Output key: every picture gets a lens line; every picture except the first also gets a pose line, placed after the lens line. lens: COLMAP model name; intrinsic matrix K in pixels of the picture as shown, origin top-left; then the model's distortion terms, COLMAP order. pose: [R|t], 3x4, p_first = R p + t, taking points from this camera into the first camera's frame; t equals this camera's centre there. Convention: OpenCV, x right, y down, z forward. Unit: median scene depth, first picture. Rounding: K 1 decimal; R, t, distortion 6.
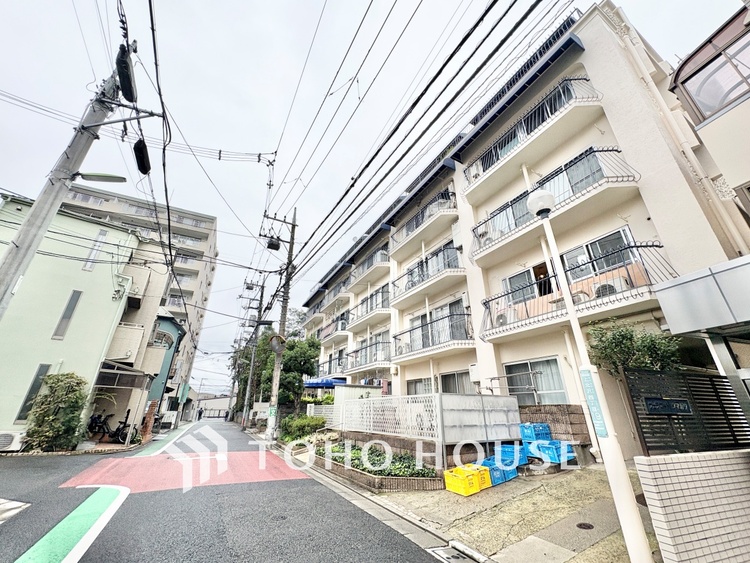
lens RADIAL K [[298.8, 0, 375.9], [0, 298.8, 282.5], [0, 0, 1]] dist [-0.000699, -0.000164]
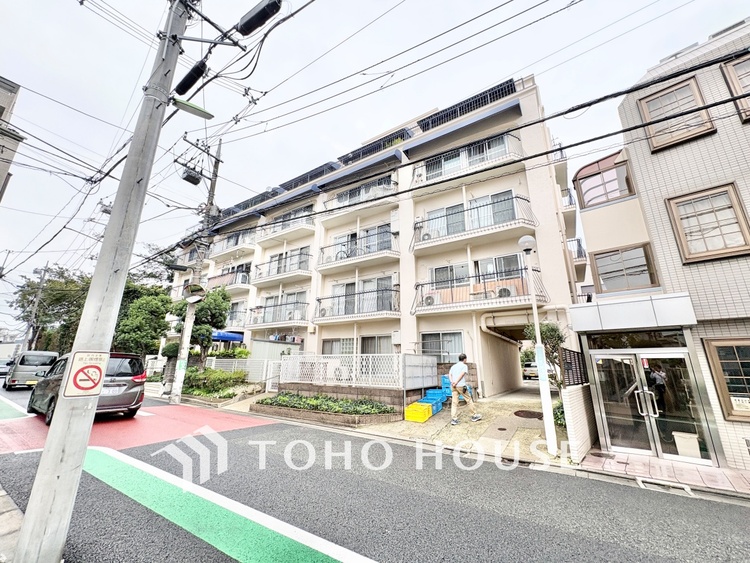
lens RADIAL K [[298.8, 0, 375.9], [0, 298.8, 282.5], [0, 0, 1]] dist [-0.000699, -0.000164]
pose [[0.877807, 0.135813, 0.459358, -0.277215], [-0.197400, 0.976314, 0.088564, -0.014909], [-0.436449, -0.168419, 0.883825, -0.030887]]
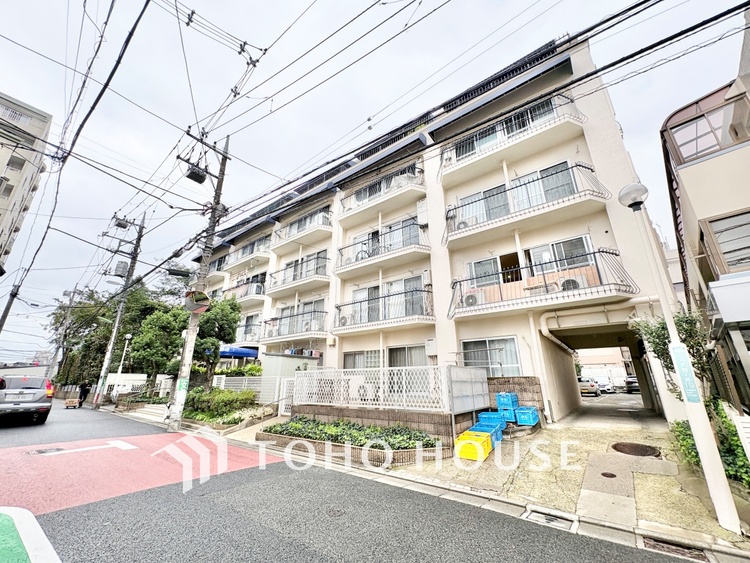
lens RADIAL K [[298.8, 0, 375.9], [0, 298.8, 282.5], [0, 0, 1]] dist [-0.000699, -0.000164]
pose [[0.912383, 0.126475, 0.389308, -0.219628], [-0.157556, 0.986302, 0.048828, 0.044750], [-0.377800, -0.105888, 0.919812, 0.103388]]
